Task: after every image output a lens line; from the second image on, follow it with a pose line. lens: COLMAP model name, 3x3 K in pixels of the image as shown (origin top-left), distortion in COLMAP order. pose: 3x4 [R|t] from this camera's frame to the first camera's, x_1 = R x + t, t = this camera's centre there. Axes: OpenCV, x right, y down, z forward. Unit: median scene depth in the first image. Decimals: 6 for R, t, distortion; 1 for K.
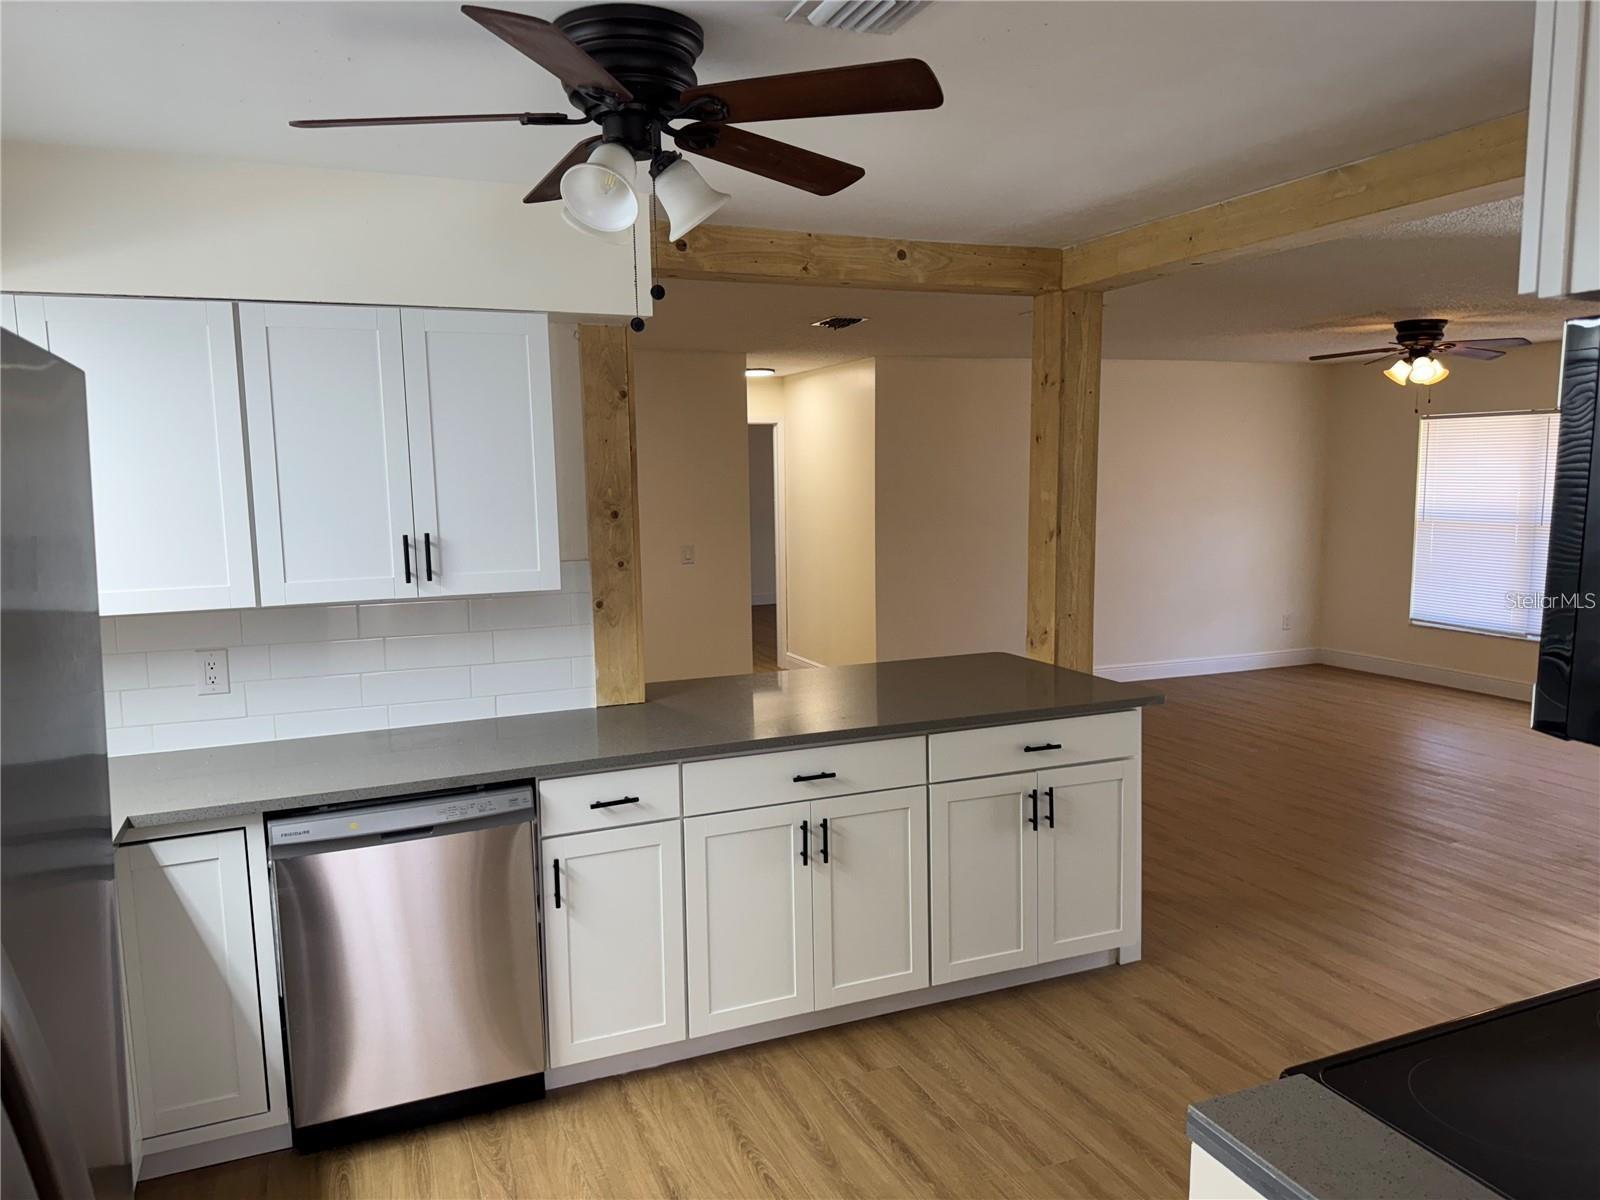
lens RADIAL K [[1120.0, 0, 815.0], [0, 1120.0, 595.2], [0, 0, 1]] dist [0.047070, -0.058389]
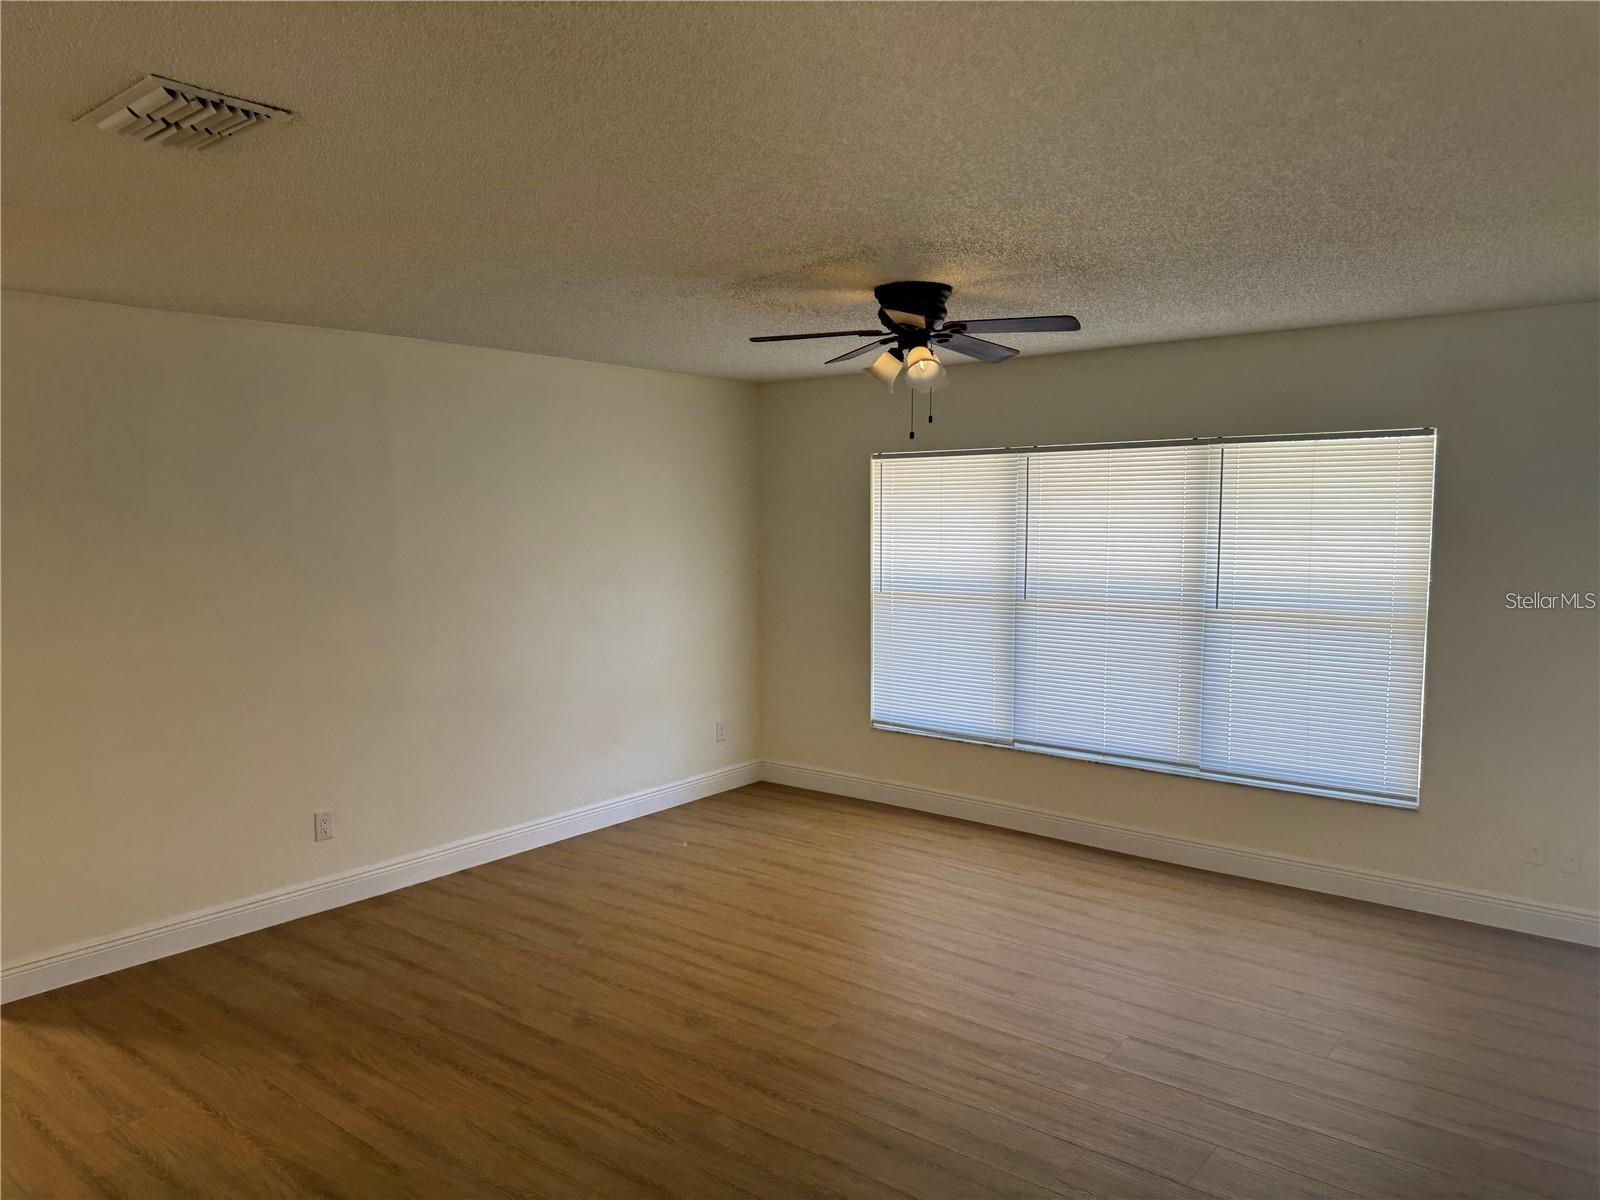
lens RADIAL K [[1120.0, 0, 800.1], [0, 1120.0, 584.3], [0, 0, 1]] dist [0.047070, -0.058389]
pose [[0.885238, -0.027656, 0.464315, 0.153915], [0.050385, 0.998059, -0.036614, -0.050121], [-0.462401, 0.055806, 0.884913, 0.391587]]
